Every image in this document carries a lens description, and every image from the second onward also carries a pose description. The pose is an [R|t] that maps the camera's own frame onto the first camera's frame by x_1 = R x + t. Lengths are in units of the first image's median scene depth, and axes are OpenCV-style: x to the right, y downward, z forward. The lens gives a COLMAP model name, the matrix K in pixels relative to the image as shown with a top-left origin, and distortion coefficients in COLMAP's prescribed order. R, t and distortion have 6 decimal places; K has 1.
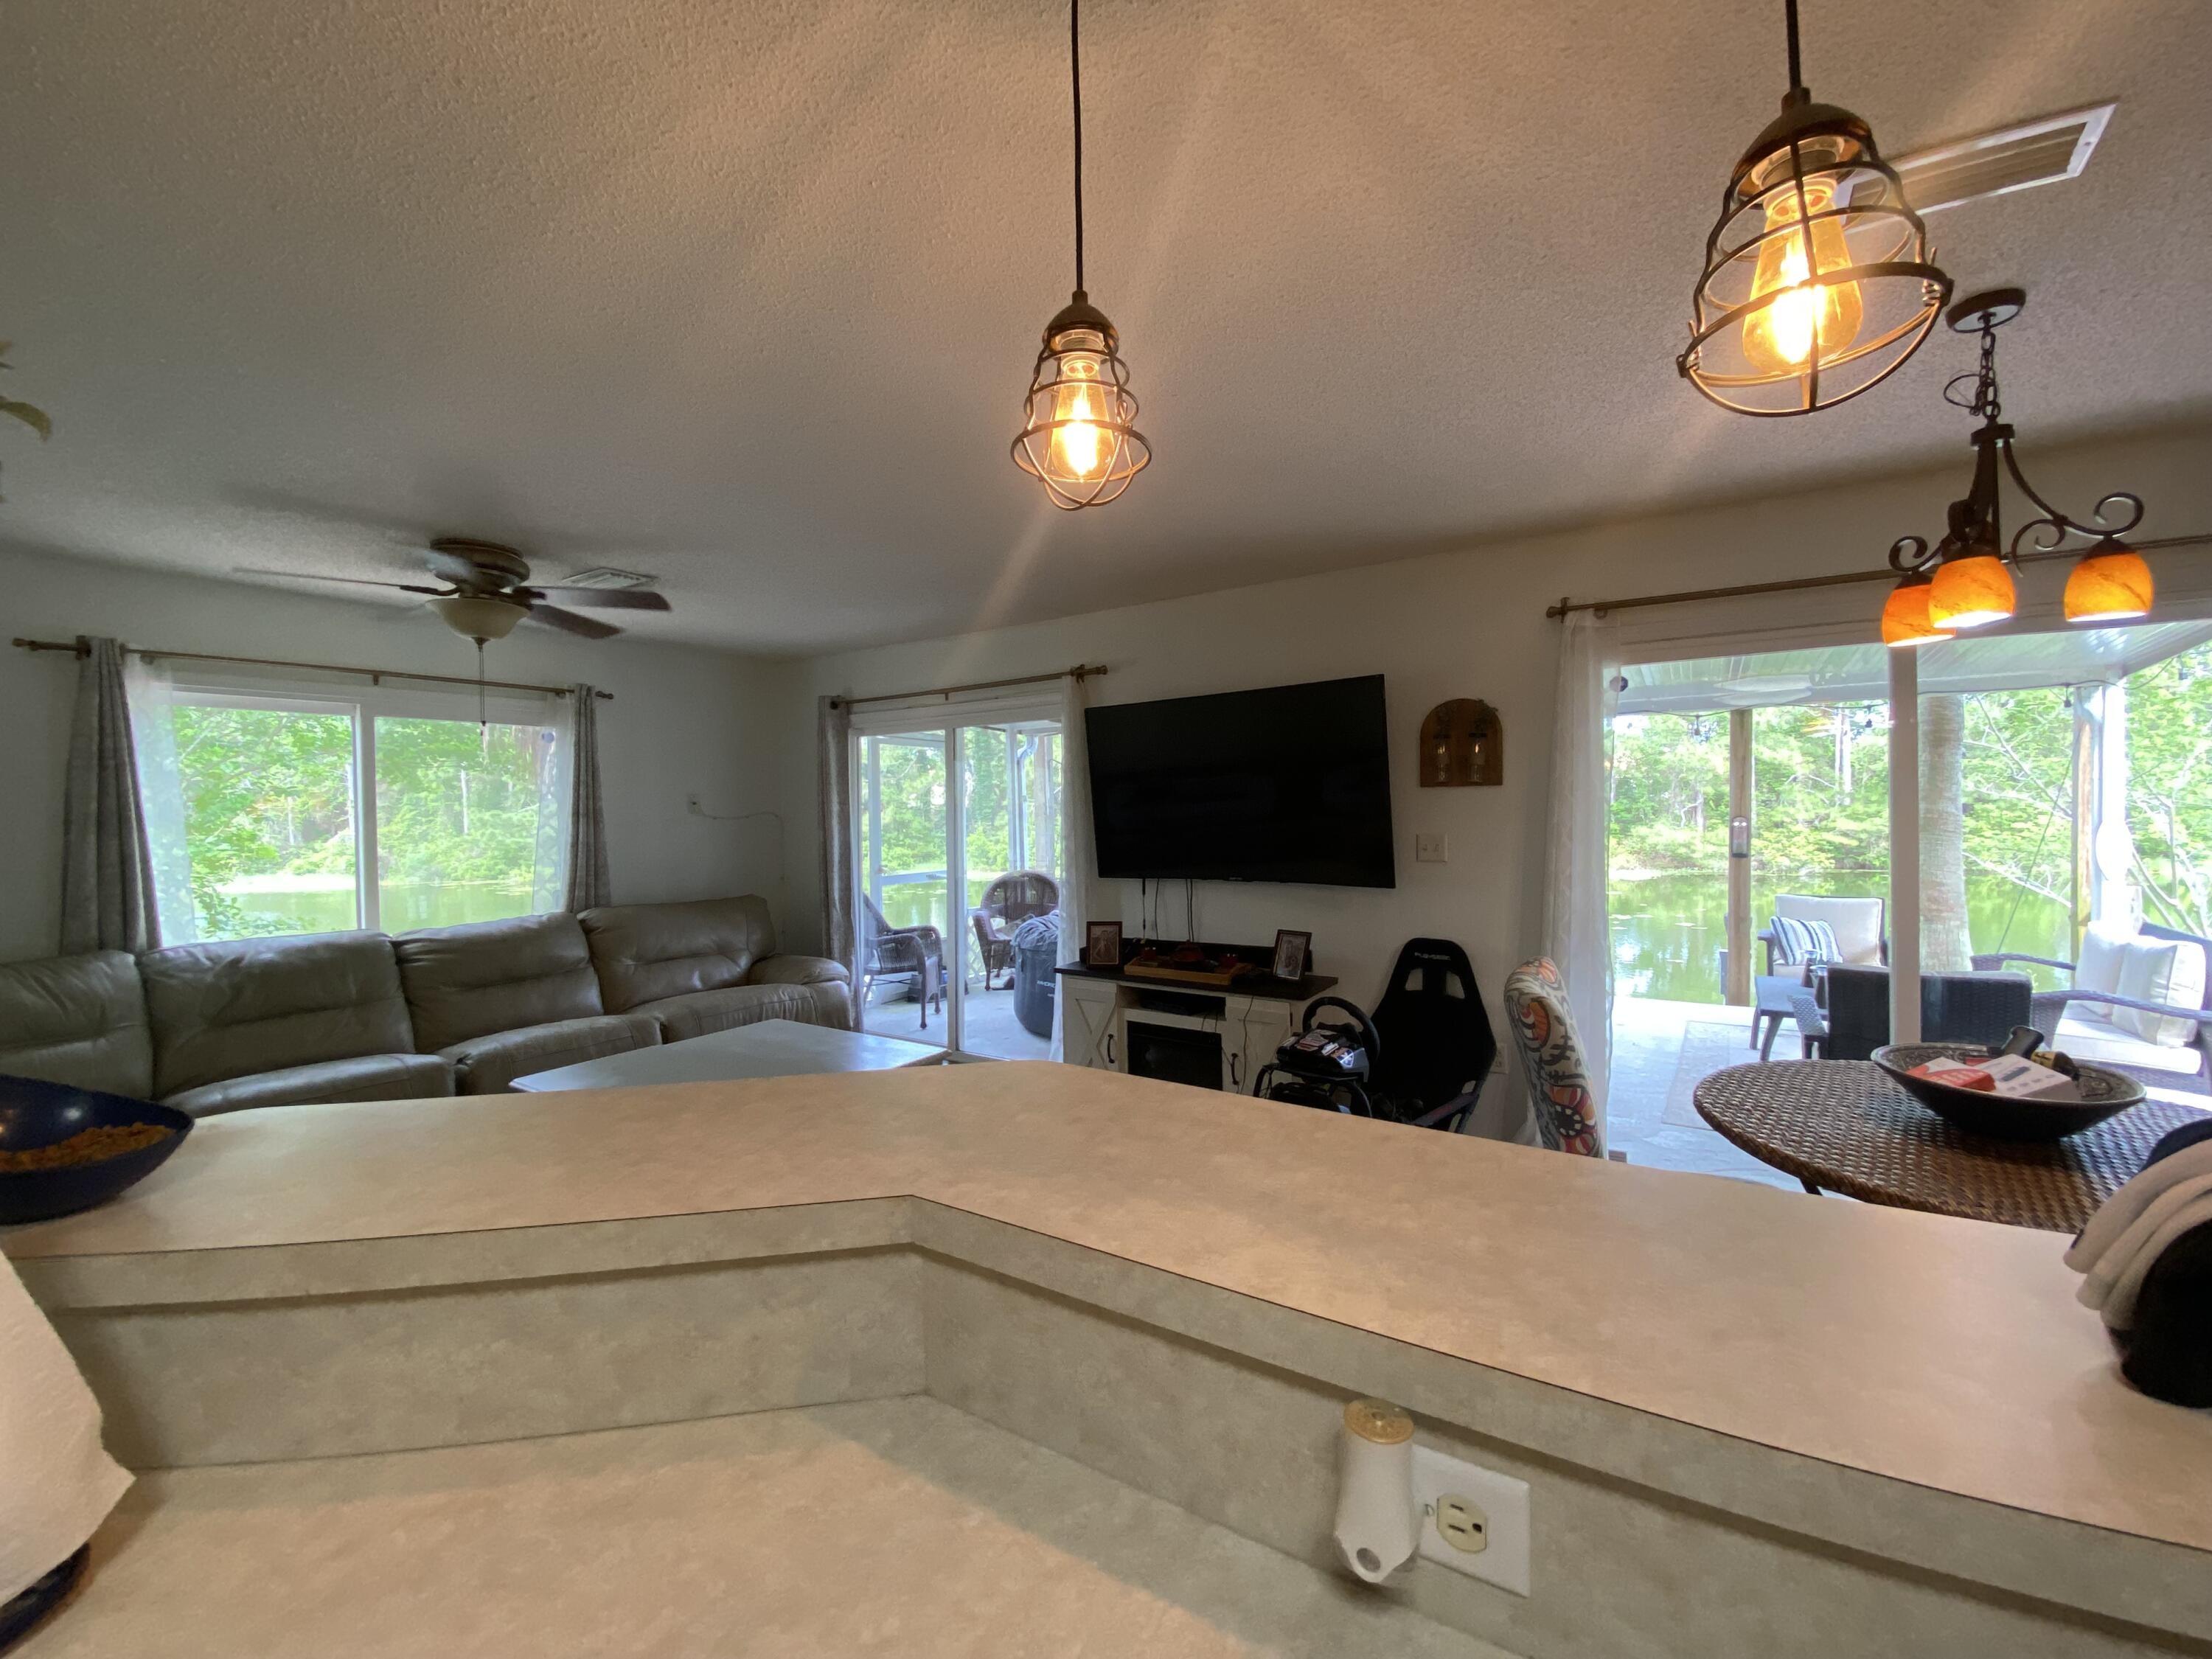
lens RADIAL K [[881.3, 0, 1097.5], [0, 881.3, 813.8], [0, 0, 1]] dist [0.008640, -0.015978]
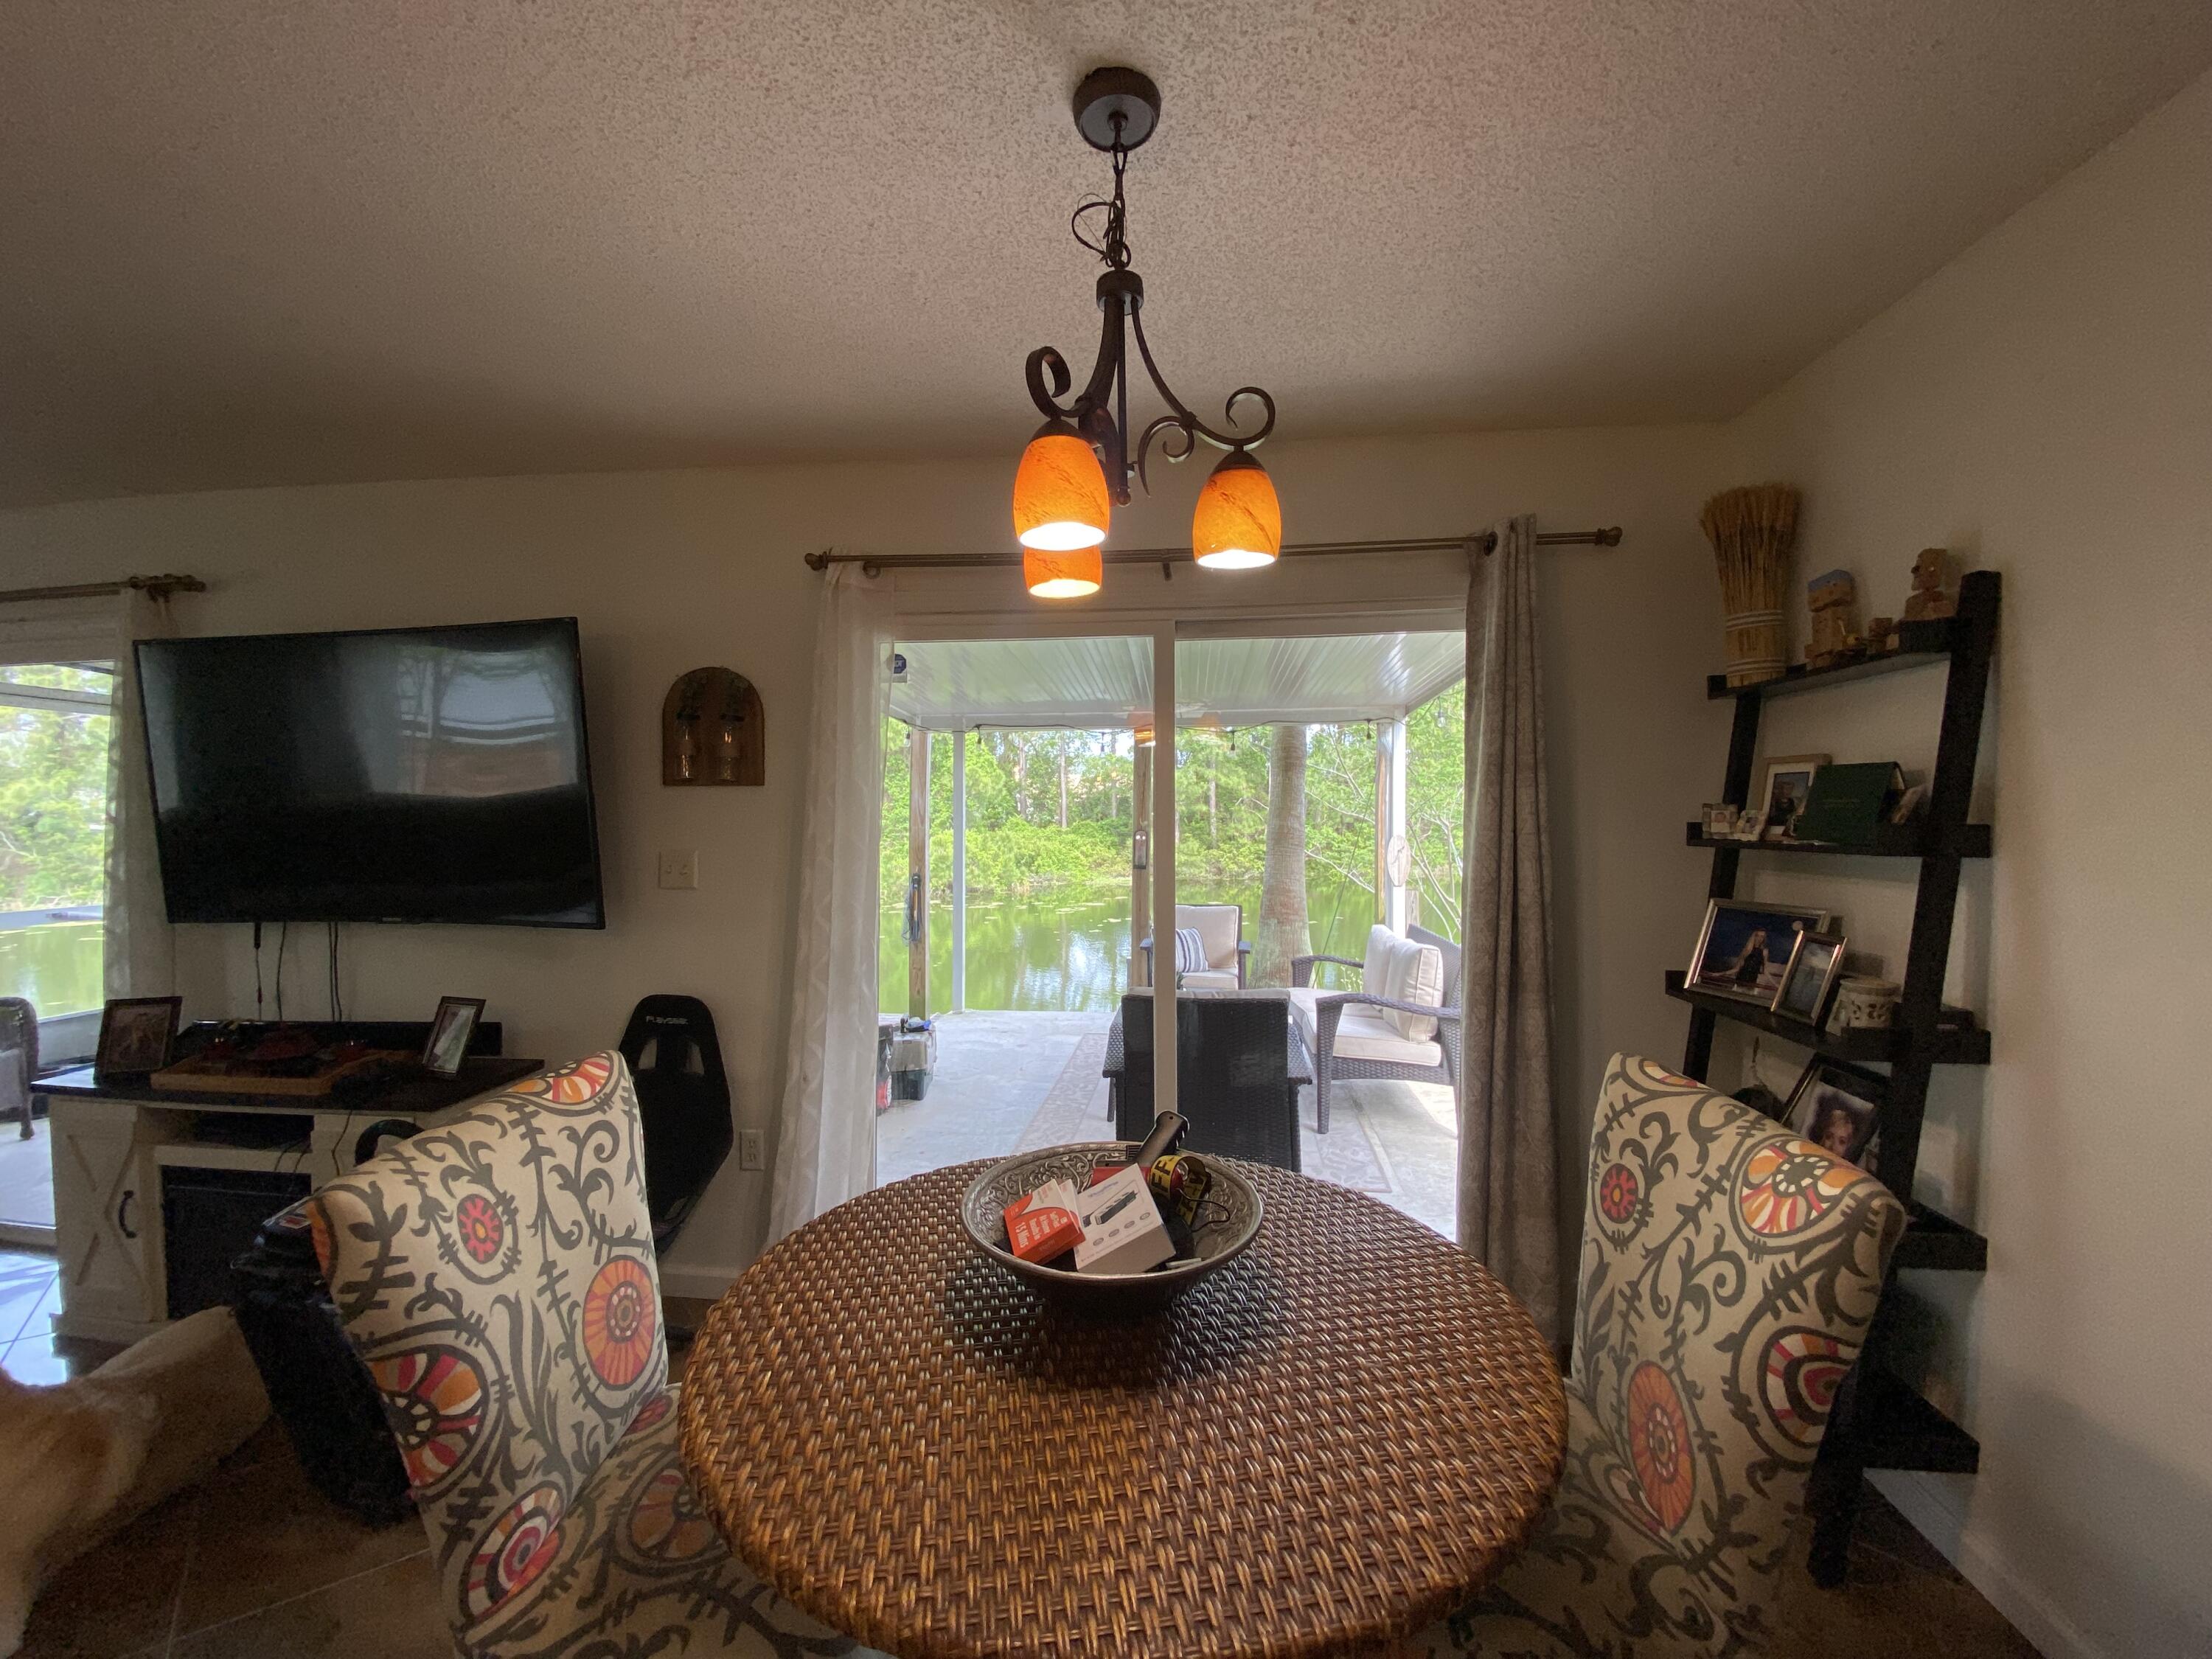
lens RADIAL K [[881.3, 0, 1097.5], [0, 881.3, 813.8], [0, 0, 1]] dist [0.008640, -0.015978]
pose [[0.880221, 0.014082, 0.474354, 0.318094], [-0.007036, 0.999837, -0.016626, 0.001335], [-0.474511, 0.011297, 0.880177, 0.177717]]
